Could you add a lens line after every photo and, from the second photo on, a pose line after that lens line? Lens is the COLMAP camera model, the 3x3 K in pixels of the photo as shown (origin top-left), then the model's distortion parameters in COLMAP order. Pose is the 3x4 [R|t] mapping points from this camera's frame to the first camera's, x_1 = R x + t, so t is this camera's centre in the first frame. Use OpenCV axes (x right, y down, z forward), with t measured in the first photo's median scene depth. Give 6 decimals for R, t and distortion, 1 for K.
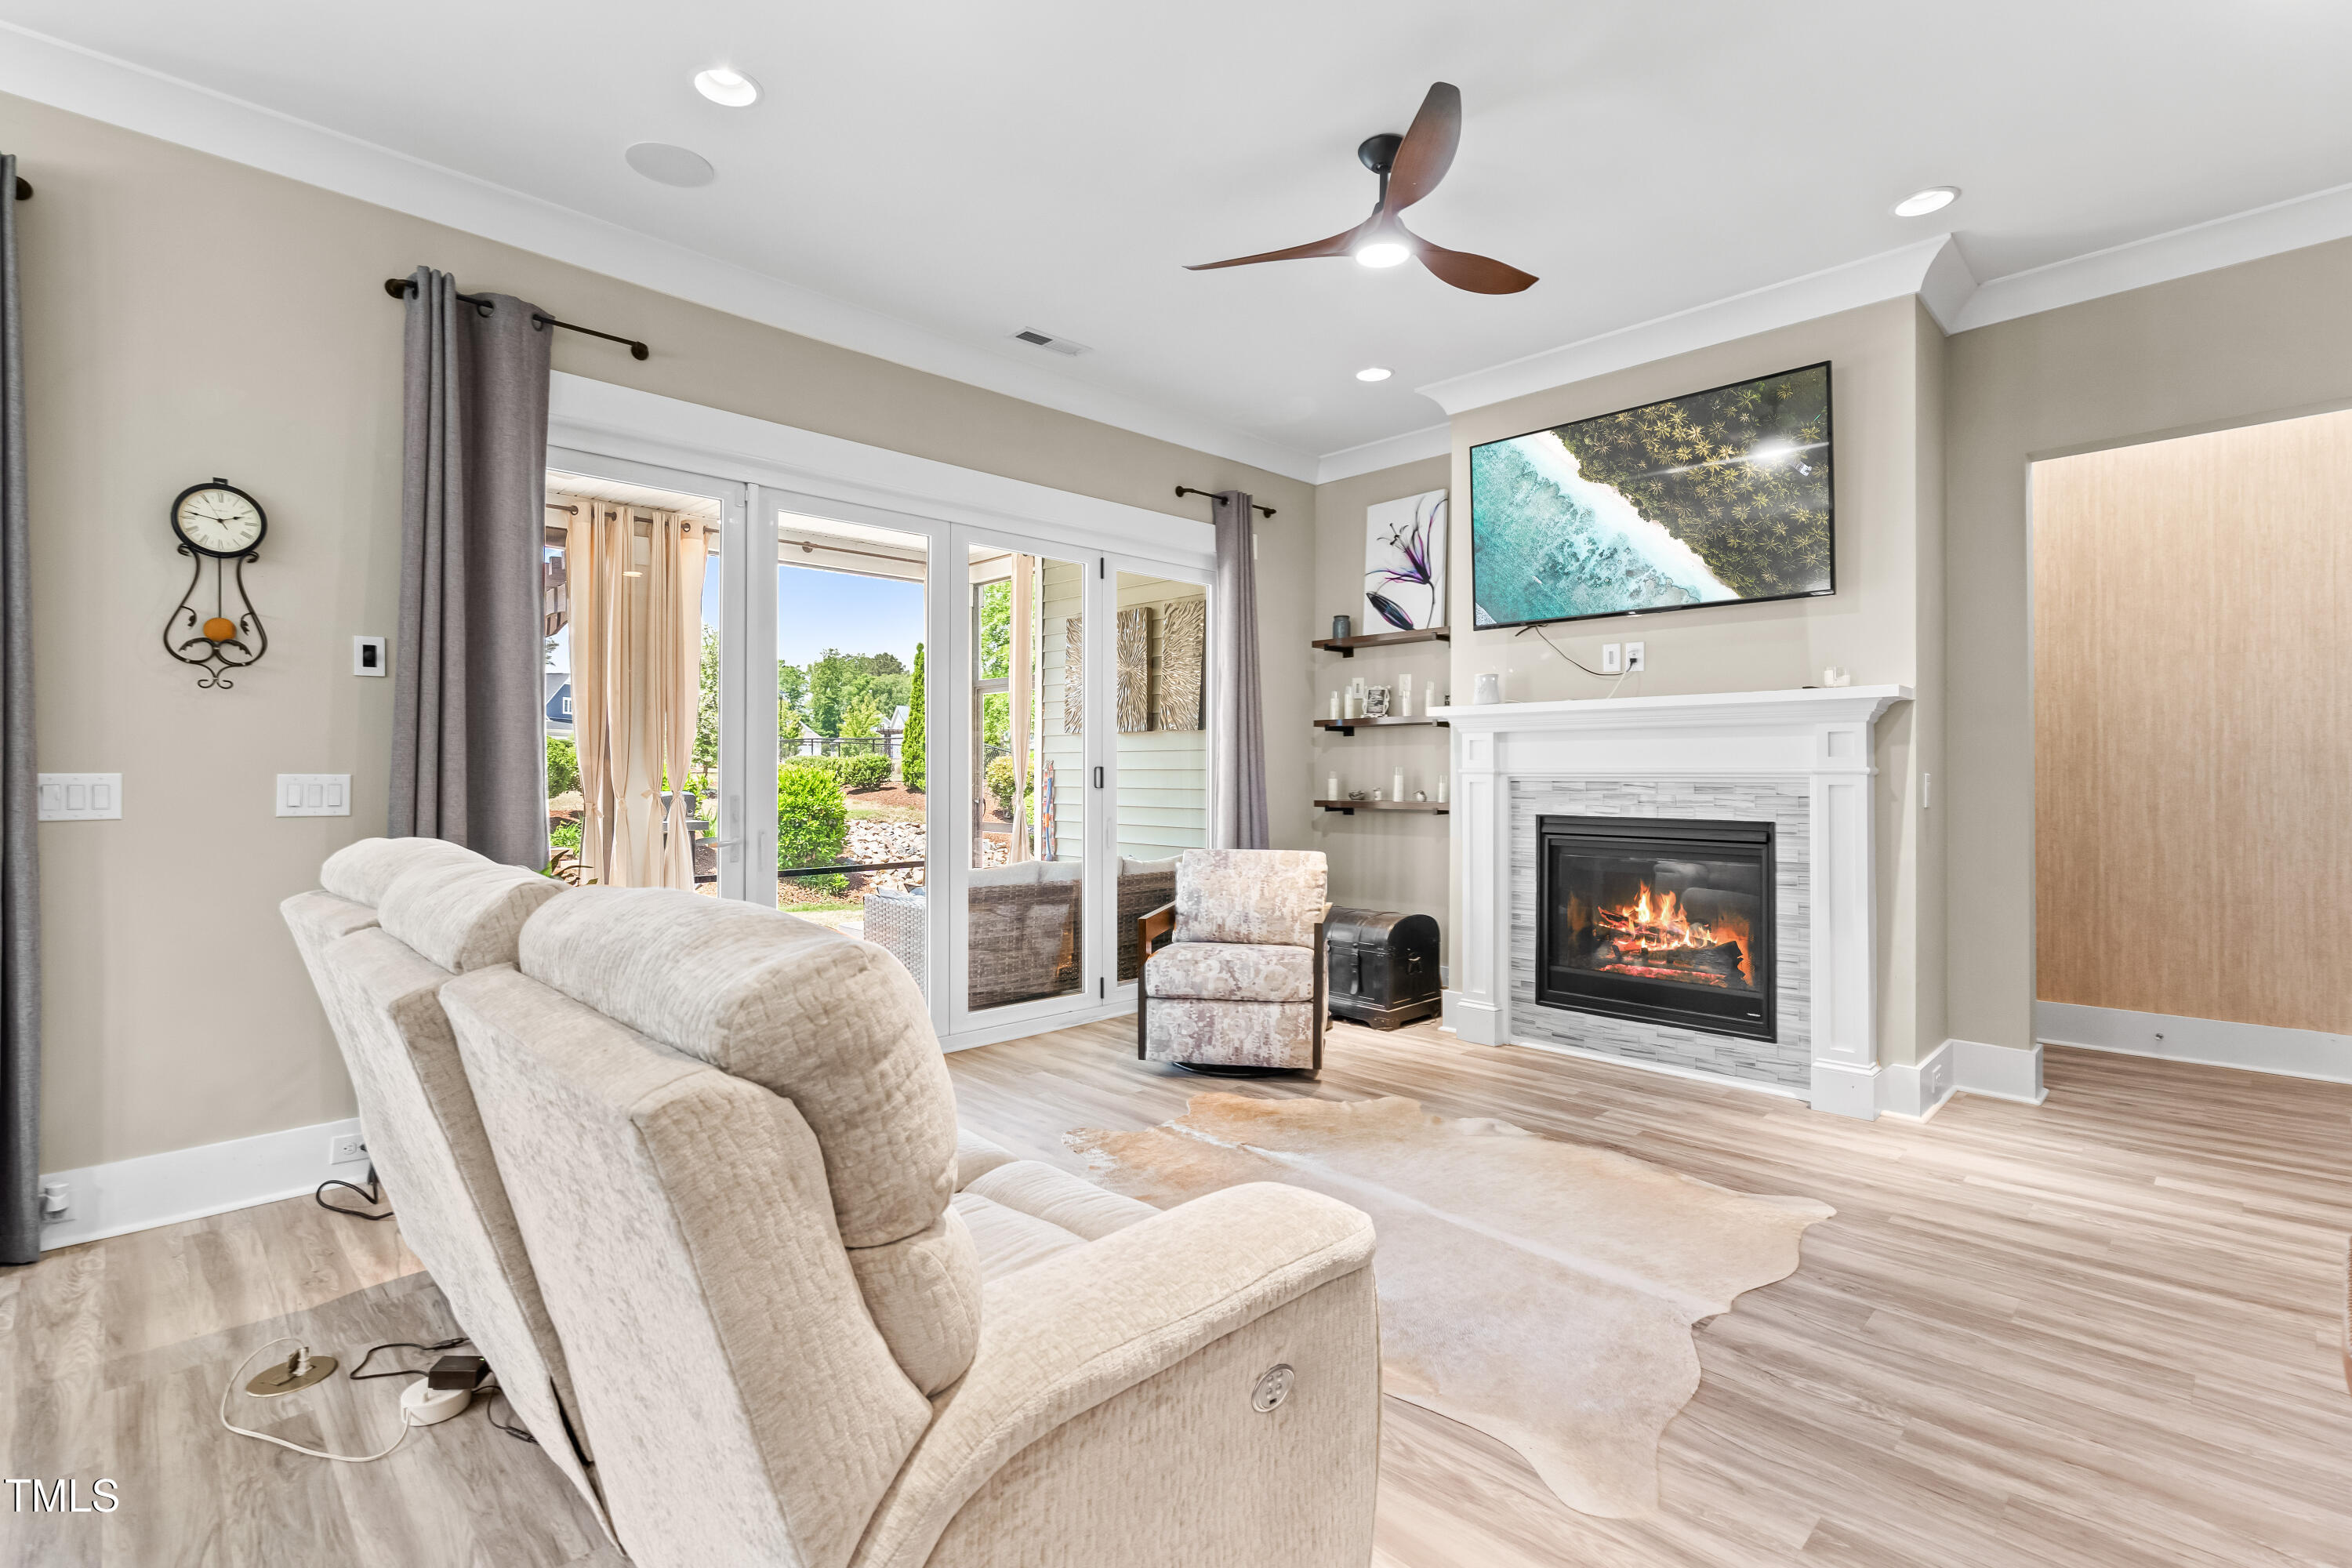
lens RADIAL K [[1077.5, 0, 1177.2], [0, 1077.5, 766.2], [0, 0, 1]] dist [-0.001808, 0.000961]
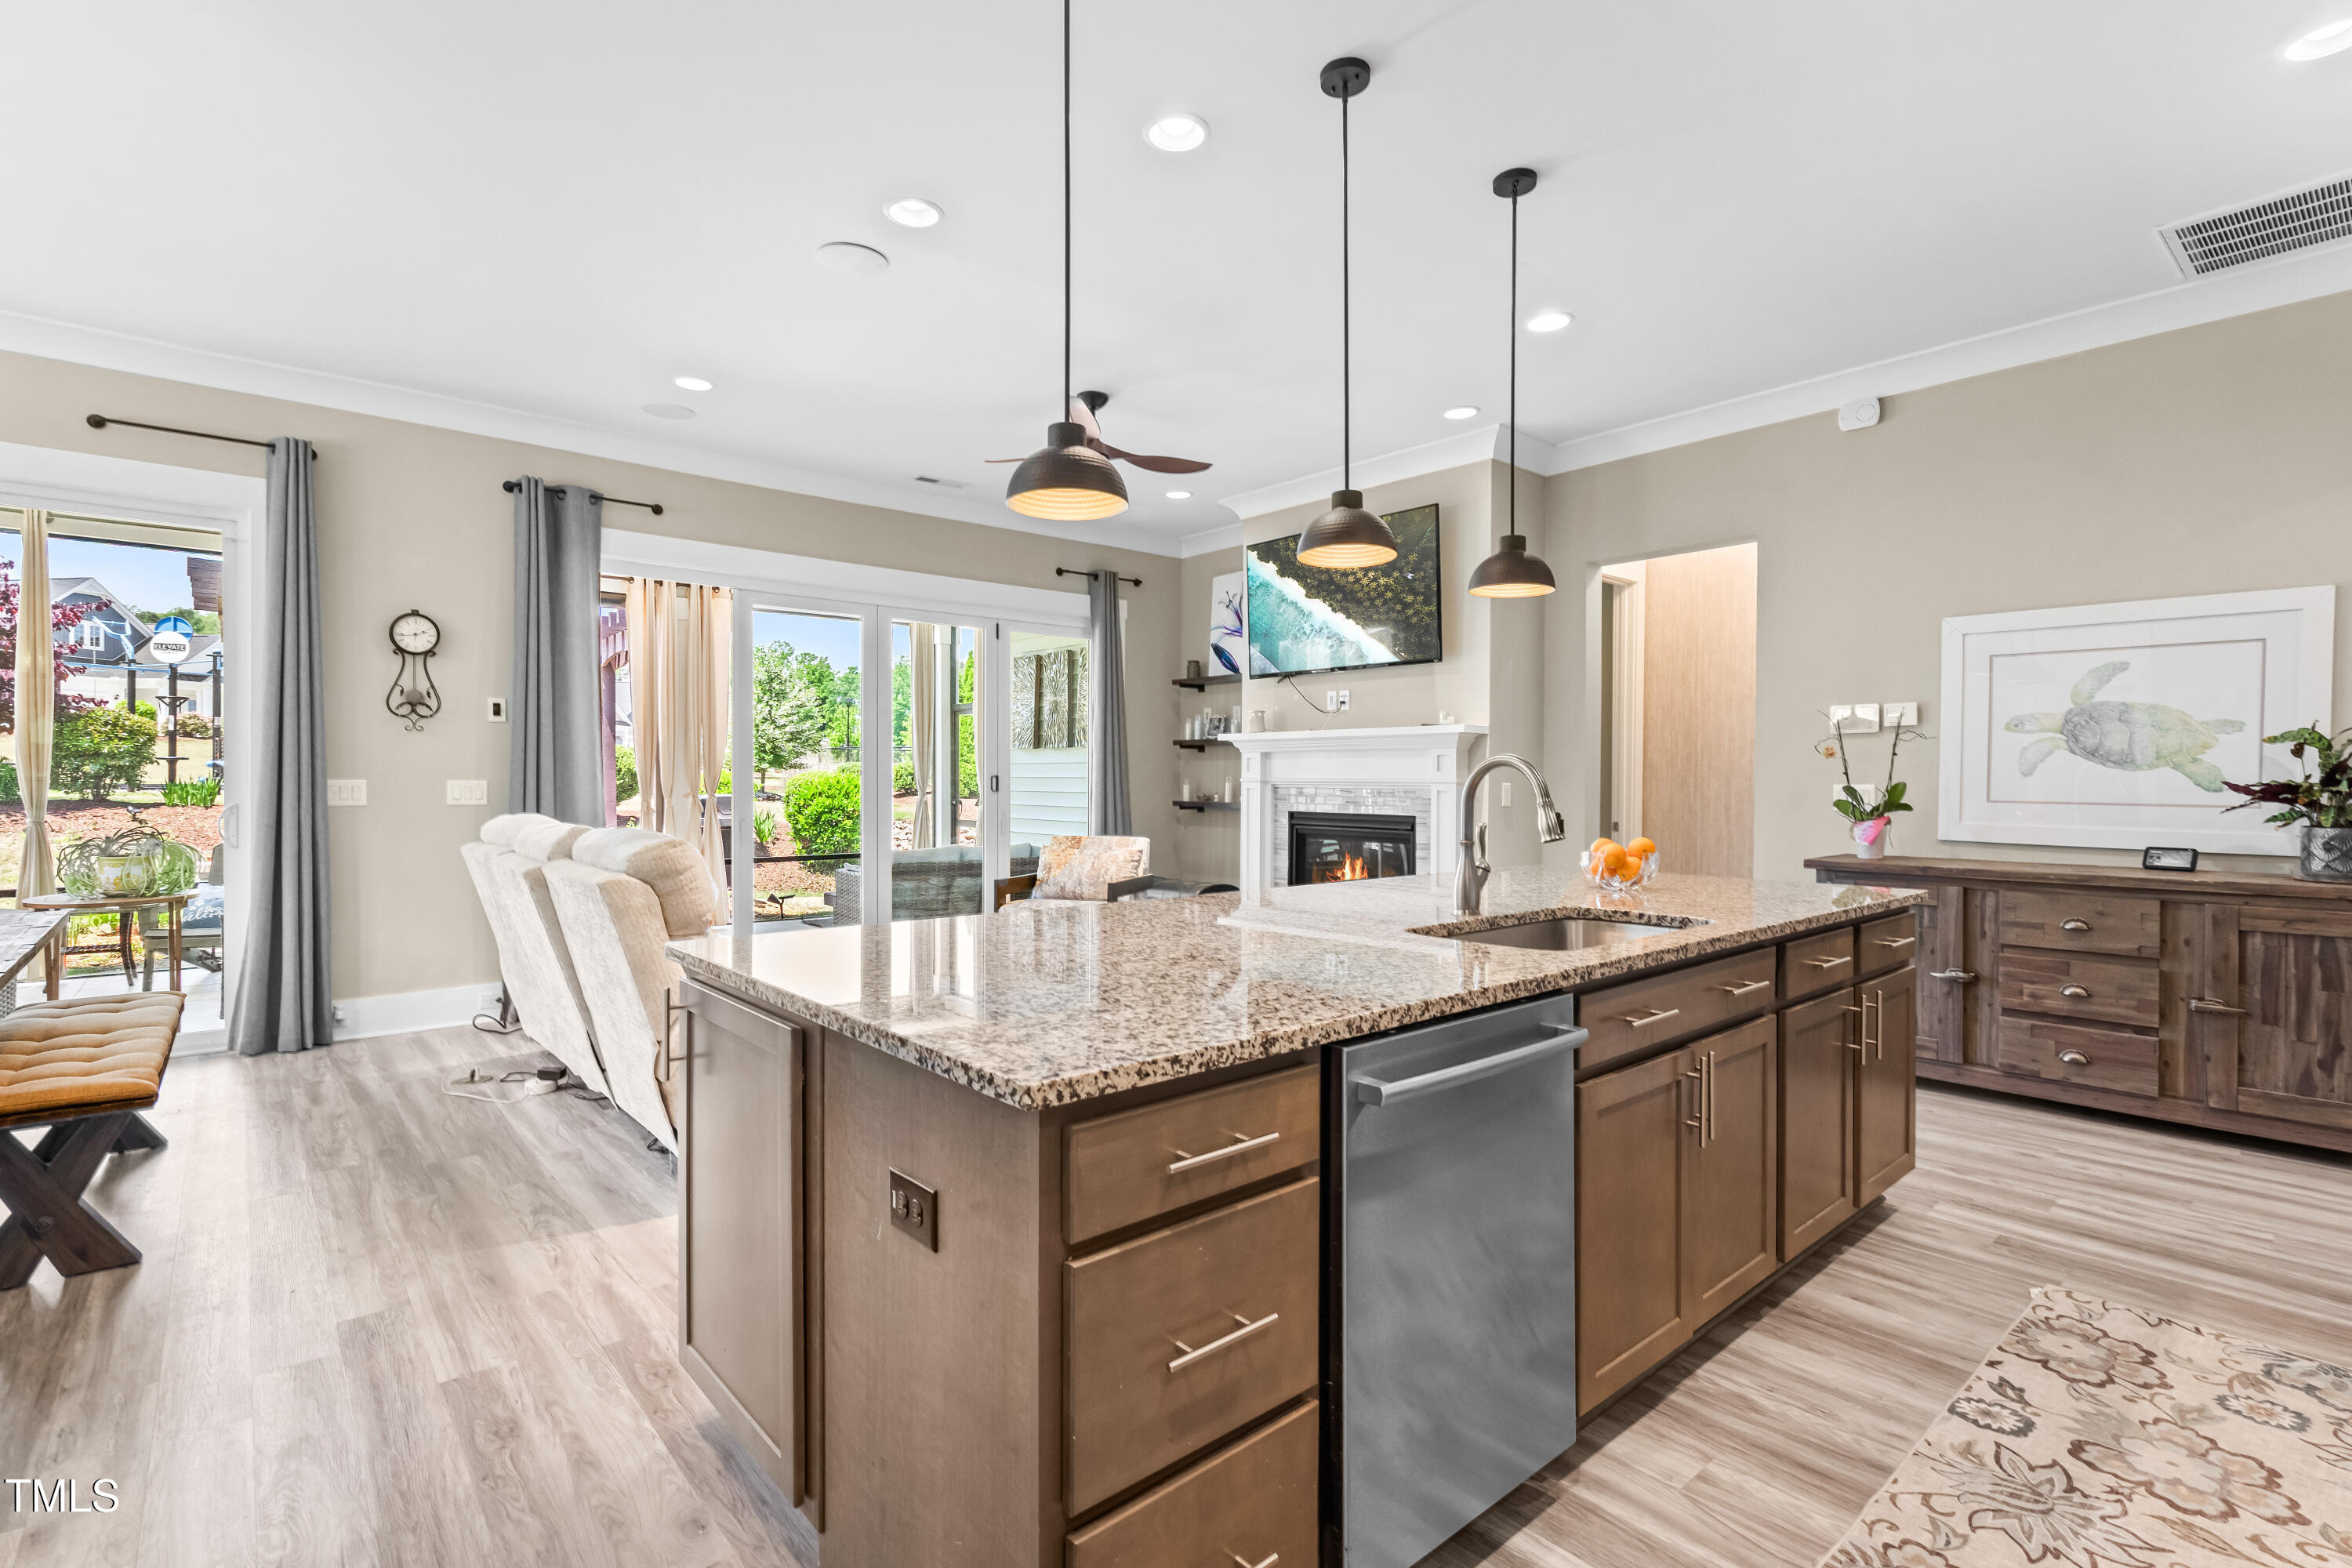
lens RADIAL K [[1077.5, 0, 1174.4], [0, 1077.5, 799.1], [0, 0, 1]] dist [-0.001808, 0.000961]
pose [[0.997979, 0.004348, -0.063398, 0.442252], [-0.002749, 0.999677, 0.025283, -0.009146], [0.063487, -0.025058, 0.997668, -0.658291]]
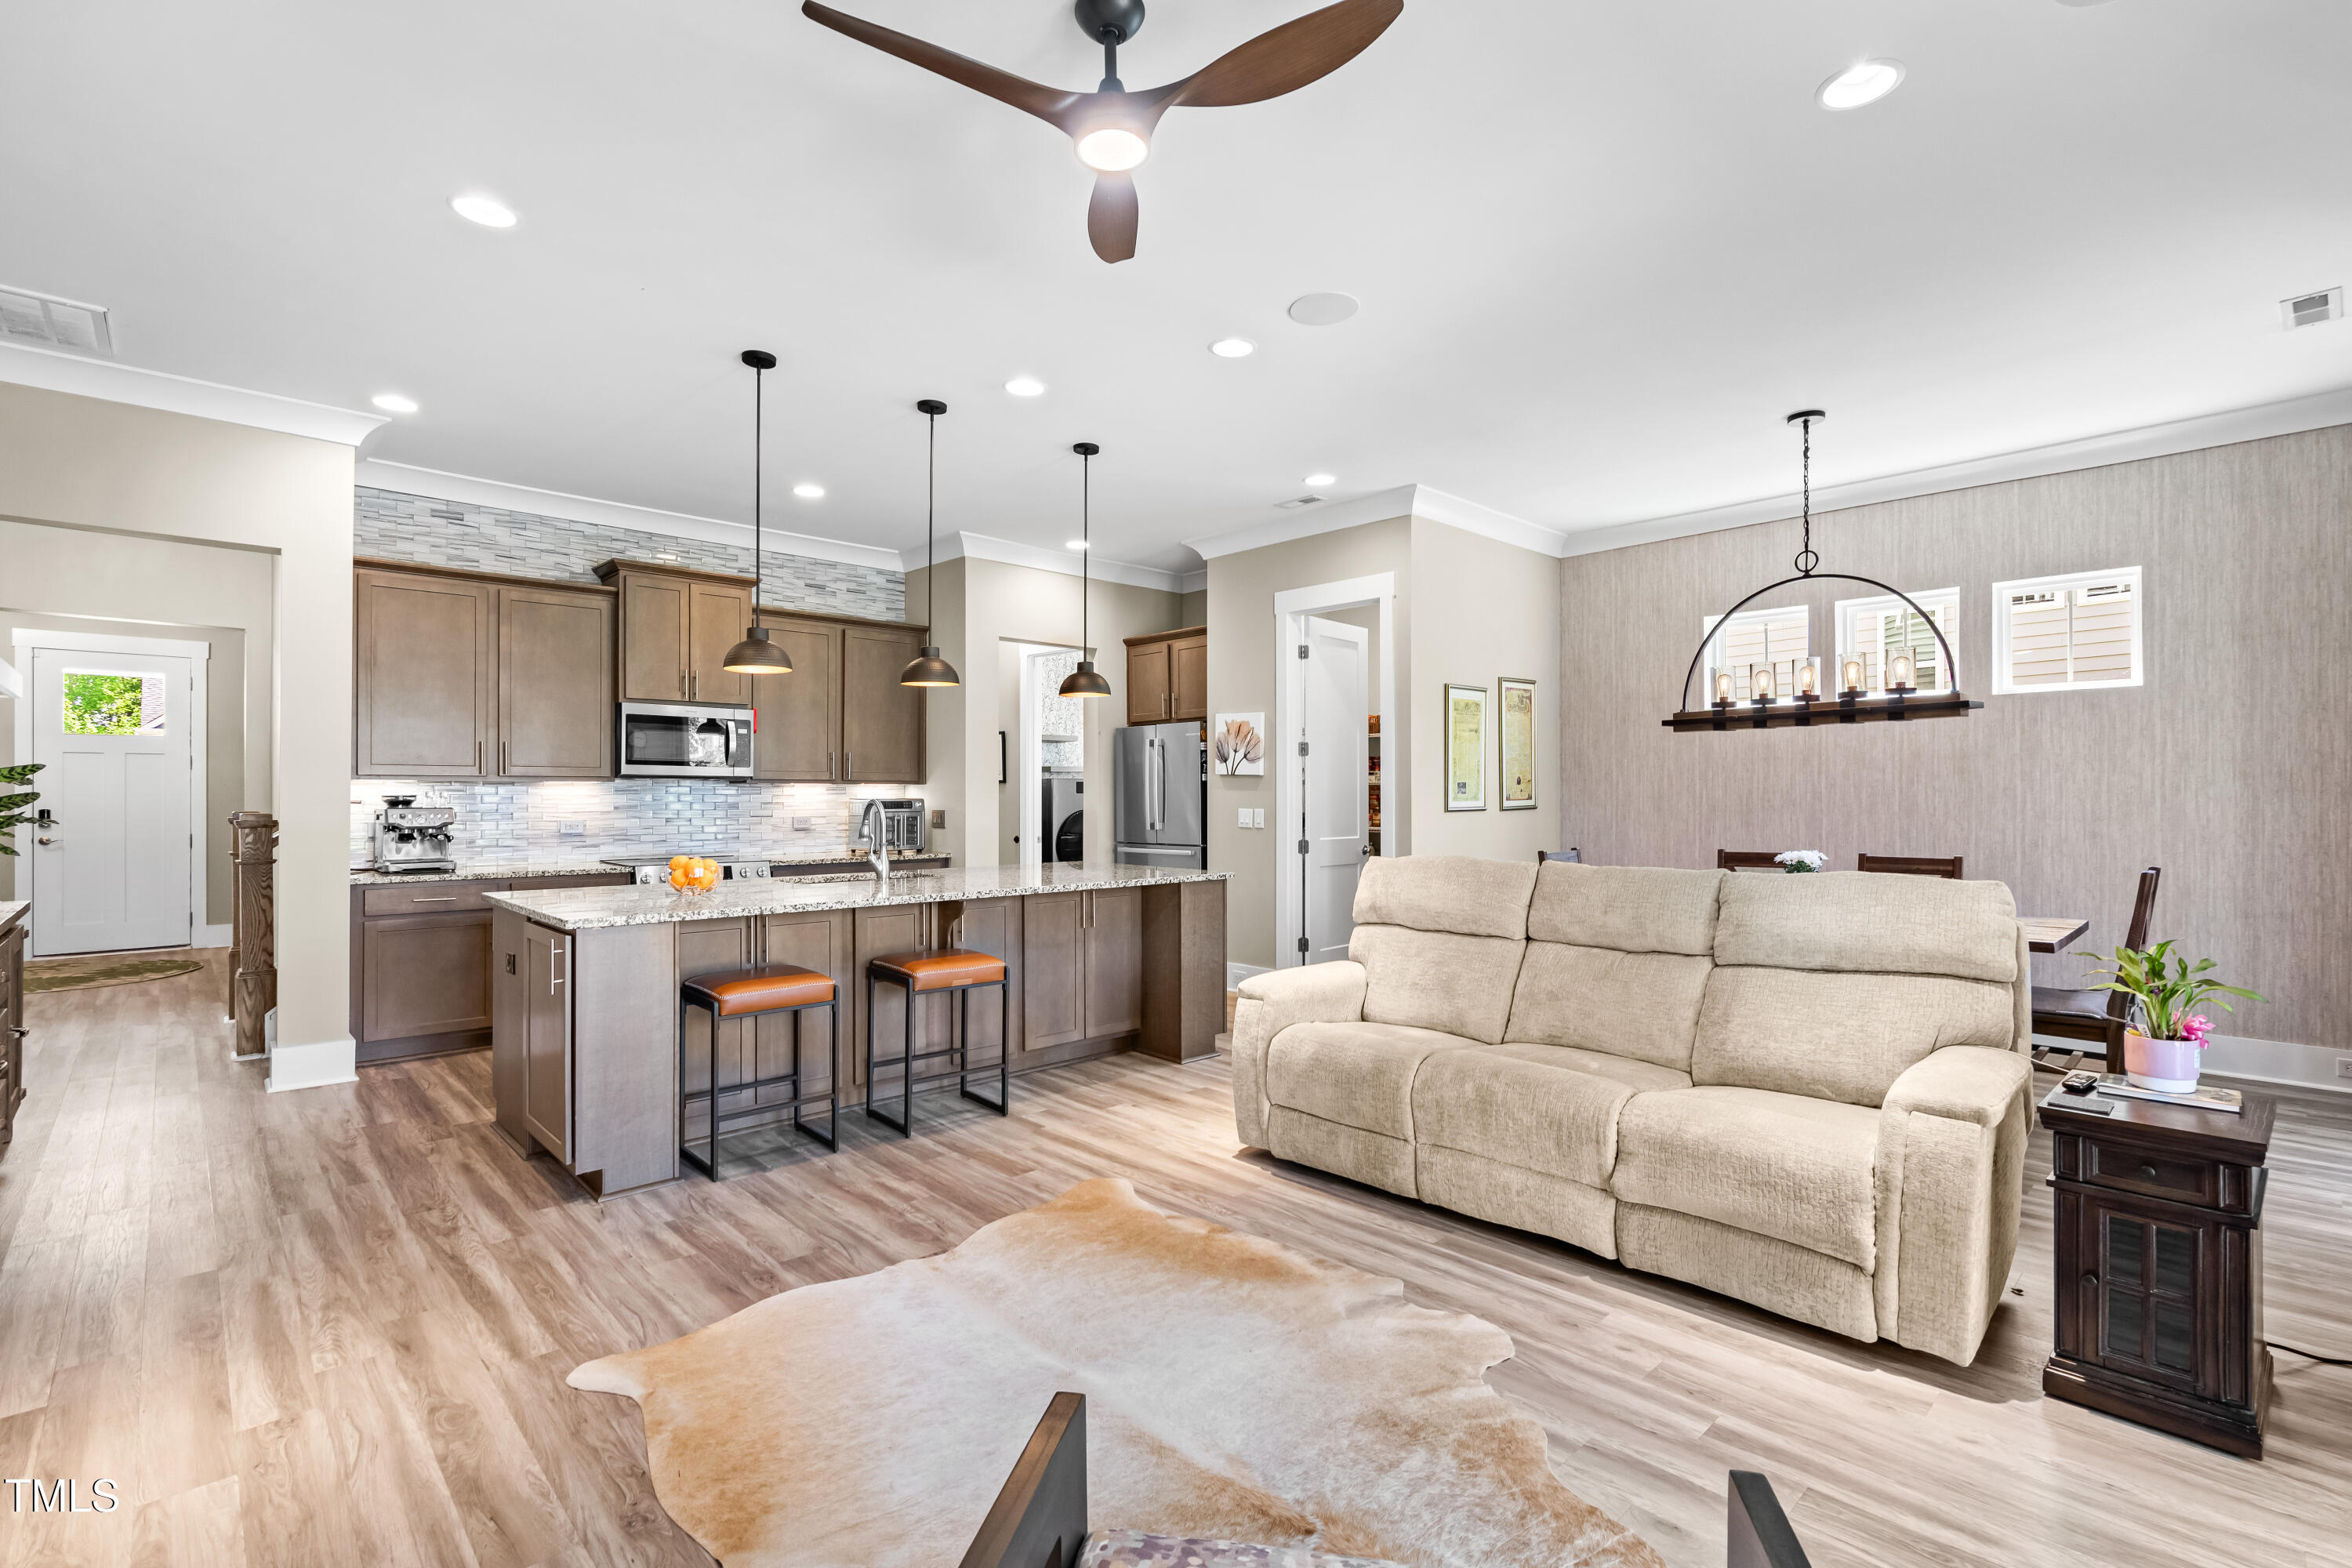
lens RADIAL K [[1077.5, 0, 1173.1], [0, 1077.5, 792.9], [0, 0, 1]] dist [-0.001808, 0.000961]
pose [[-0.999849, 0.002389, 0.017227, 0.133246], [0.002112, 0.999868, -0.016110, -0.011125], [-0.017264, -0.016072, -0.999722, 1.707002]]
